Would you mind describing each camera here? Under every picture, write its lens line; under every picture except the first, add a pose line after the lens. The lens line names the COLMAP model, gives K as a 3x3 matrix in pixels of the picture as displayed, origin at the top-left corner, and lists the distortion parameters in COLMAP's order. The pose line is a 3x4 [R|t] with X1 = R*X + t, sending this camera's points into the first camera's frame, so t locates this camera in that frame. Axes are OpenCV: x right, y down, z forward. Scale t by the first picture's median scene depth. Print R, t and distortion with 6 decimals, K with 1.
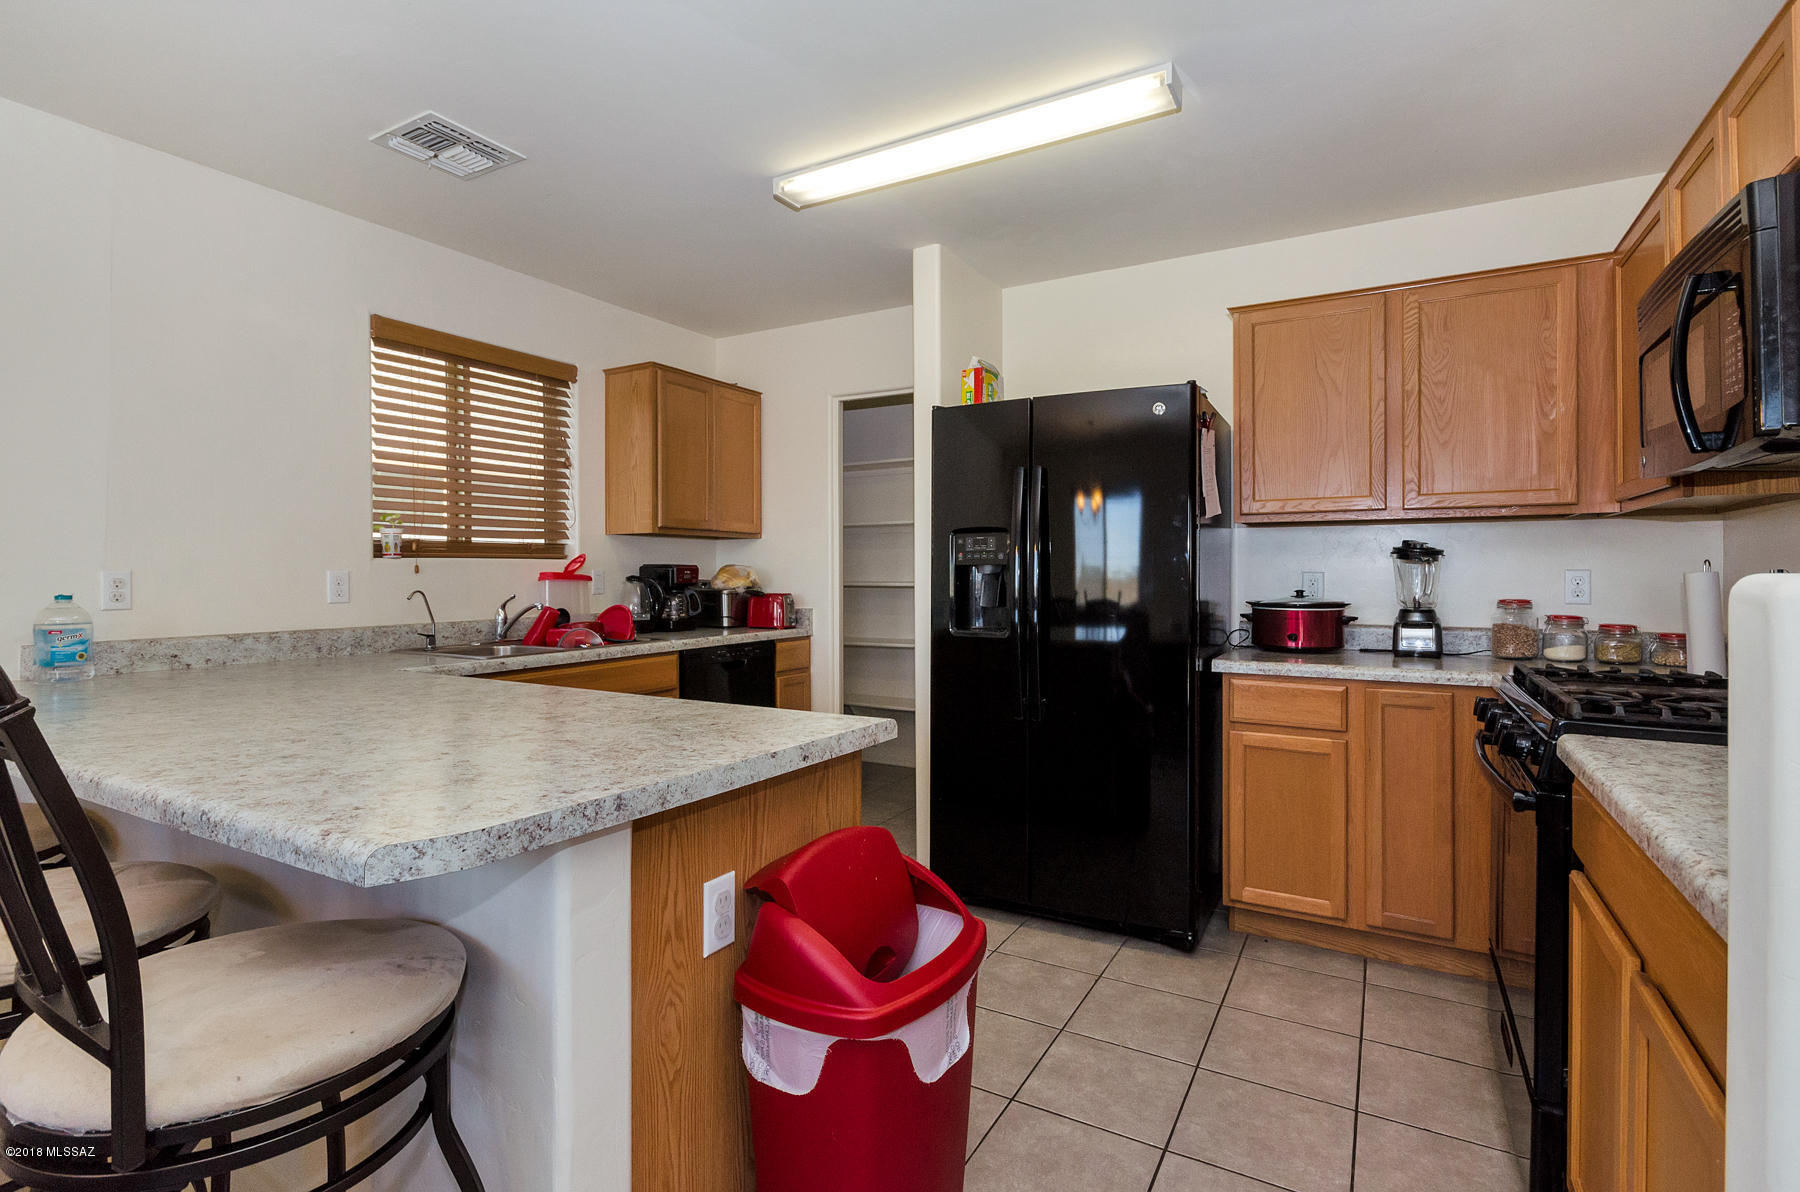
lens RADIAL K [[853.2, 0, 897.5], [0, 853.2, 574.4], [0, 0, 1]] dist [0.001691, 0.000101]
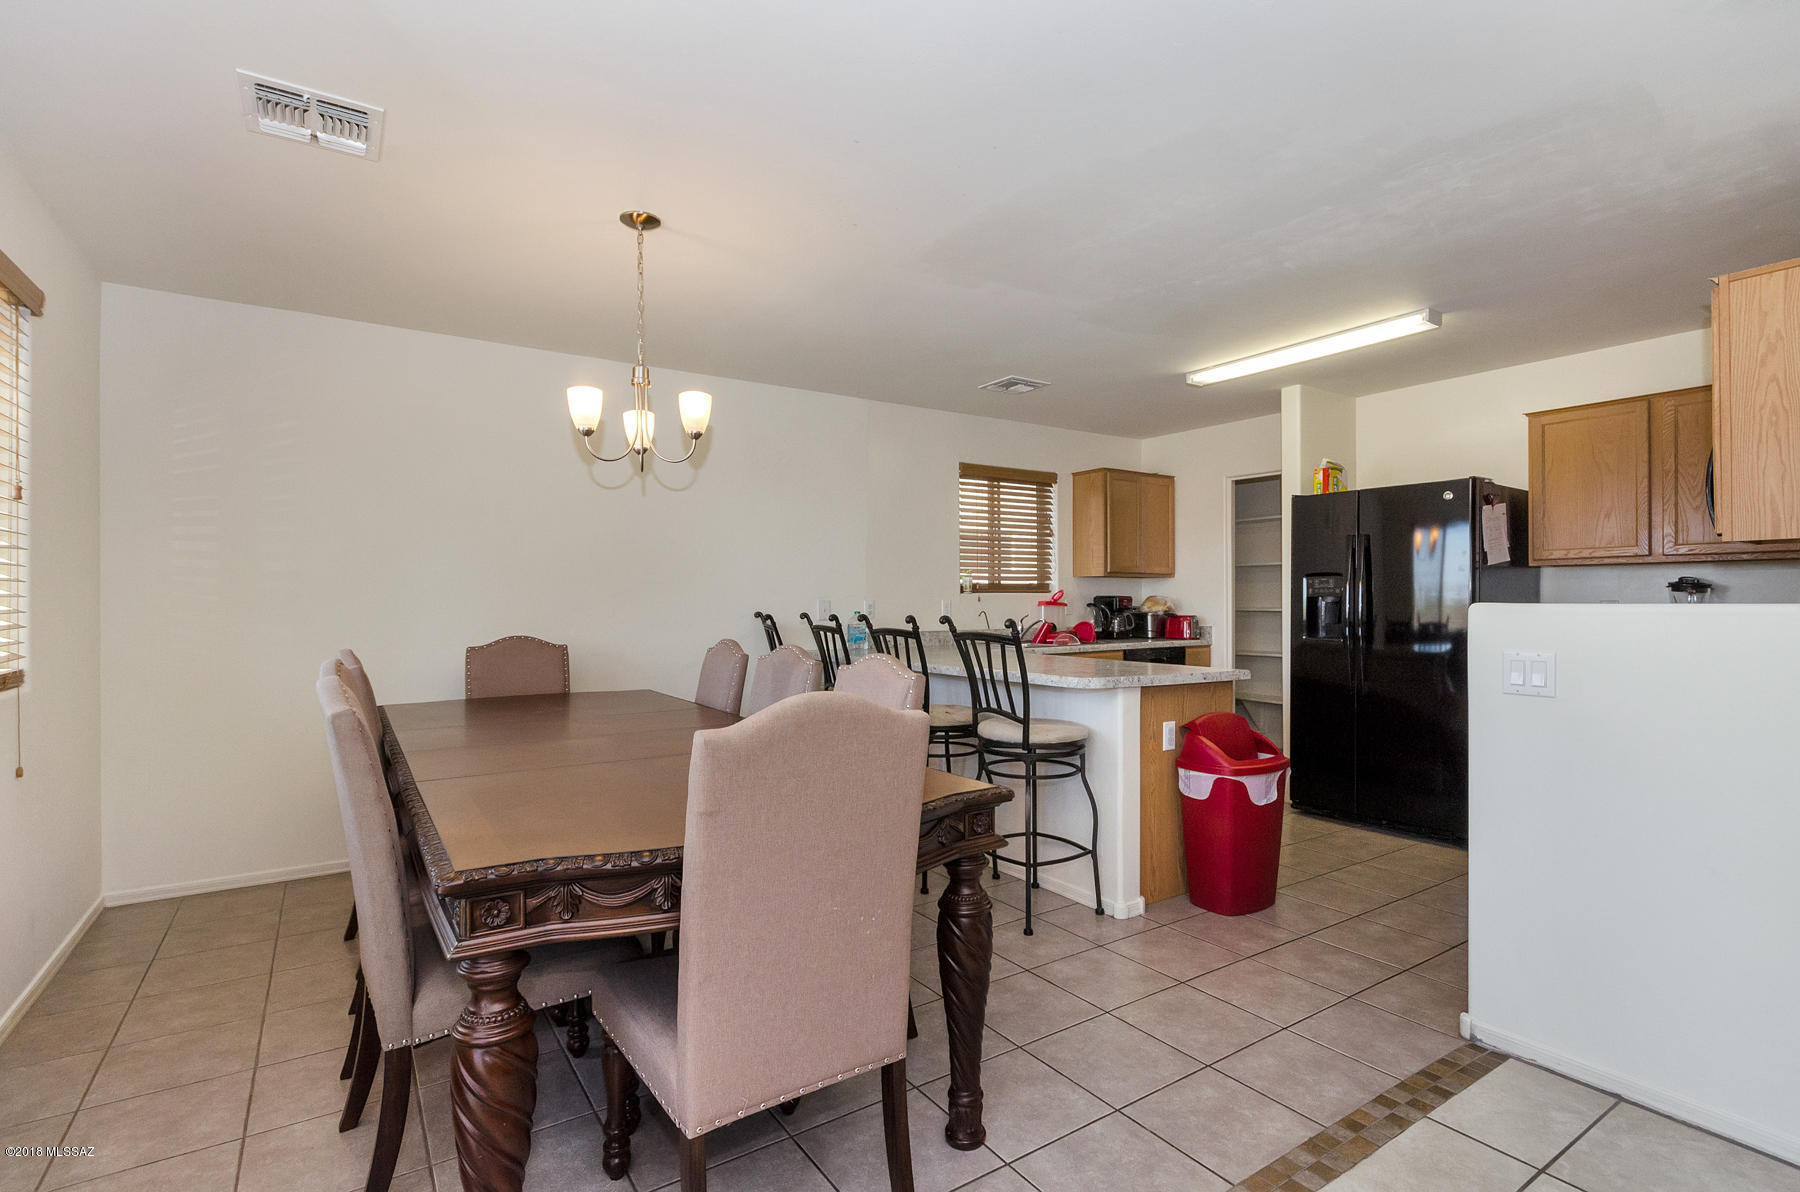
lens RADIAL K [[842.8, 0, 893.2], [0, 842.8, 601.9], [0, 0, 1]] dist [-0.000737, -0.000272]
pose [[0.893204, -0.000541, -0.449651, 0.084265], [0.000414, 1.000000, -0.000379, -0.000725], [0.449651, 0.000152, 0.893204, -0.729518]]
